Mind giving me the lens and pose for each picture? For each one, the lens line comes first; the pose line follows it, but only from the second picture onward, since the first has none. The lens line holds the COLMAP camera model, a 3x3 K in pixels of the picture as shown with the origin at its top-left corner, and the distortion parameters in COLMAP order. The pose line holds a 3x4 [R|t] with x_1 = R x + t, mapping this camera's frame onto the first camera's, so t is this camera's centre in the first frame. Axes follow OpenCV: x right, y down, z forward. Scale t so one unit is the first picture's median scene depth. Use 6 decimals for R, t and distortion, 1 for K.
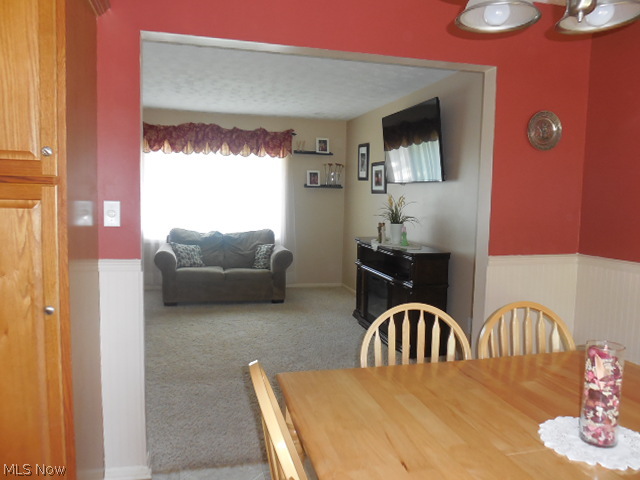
lens RADIAL K [[494.1, 0, 320.0], [0, 494.1, 240.0], [0, 0, 1]] dist [-0.003682, -0.001668]
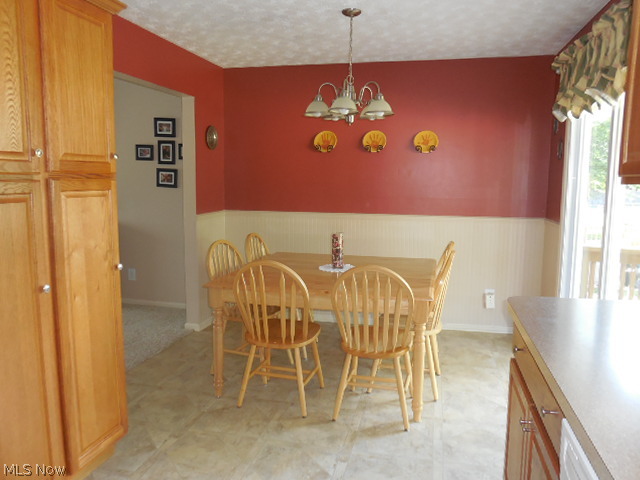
lens RADIAL K [[494.1, 0, 320.0], [0, 494.1, 240.0], [0, 0, 1]] dist [-0.003682, -0.001668]
pose [[0.470883, -0.127994, 0.872861, -1.147425], [0.076216, 0.991622, 0.104293, -0.031019], [-0.878897, 0.017416, 0.476693, -0.151639]]
